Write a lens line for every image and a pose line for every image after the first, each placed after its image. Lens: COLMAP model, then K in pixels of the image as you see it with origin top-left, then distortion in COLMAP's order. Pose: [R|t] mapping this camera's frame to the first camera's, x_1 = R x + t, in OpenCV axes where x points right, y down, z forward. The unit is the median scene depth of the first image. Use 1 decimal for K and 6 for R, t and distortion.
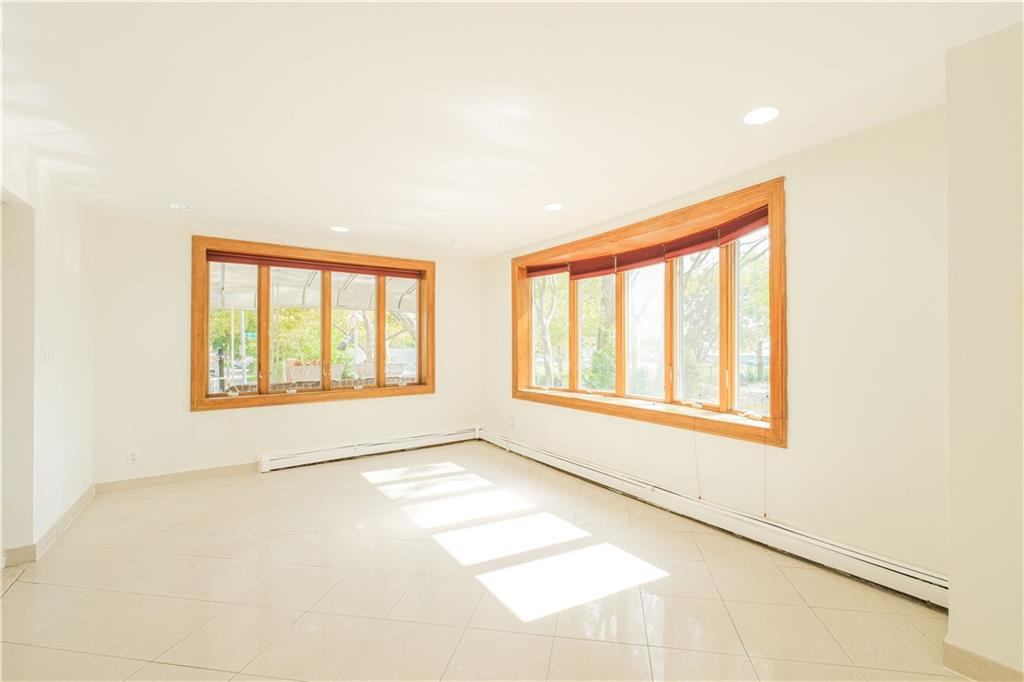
lens RADIAL K [[437.6, 0, 513.0], [0, 437.6, 344.8], [0, 0, 1]] dist [-0.000057, -0.000484]
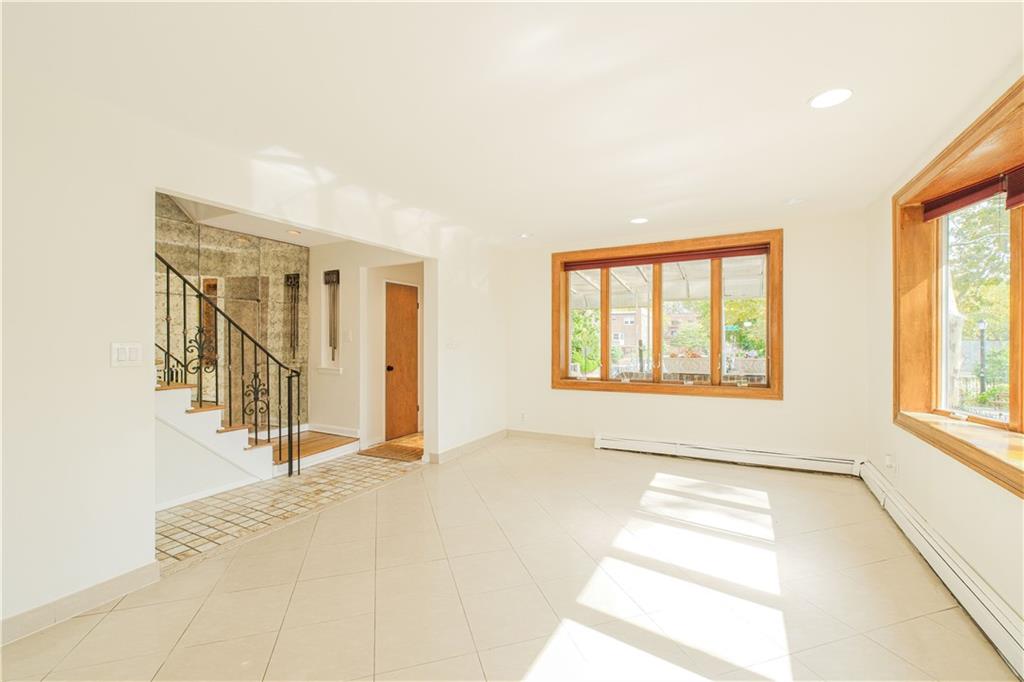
lens RADIAL K [[420.9, 0, 513.4], [0, 420.9, 336.8], [0, 0, 1]] dist [-0.003057, -0.000512]
pose [[0.471341, -0.004409, -0.881940, 0.283299], [0.002099, 0.999990, -0.003877, 0.001755], [0.881949, -0.000024, 0.471345, 0.270178]]
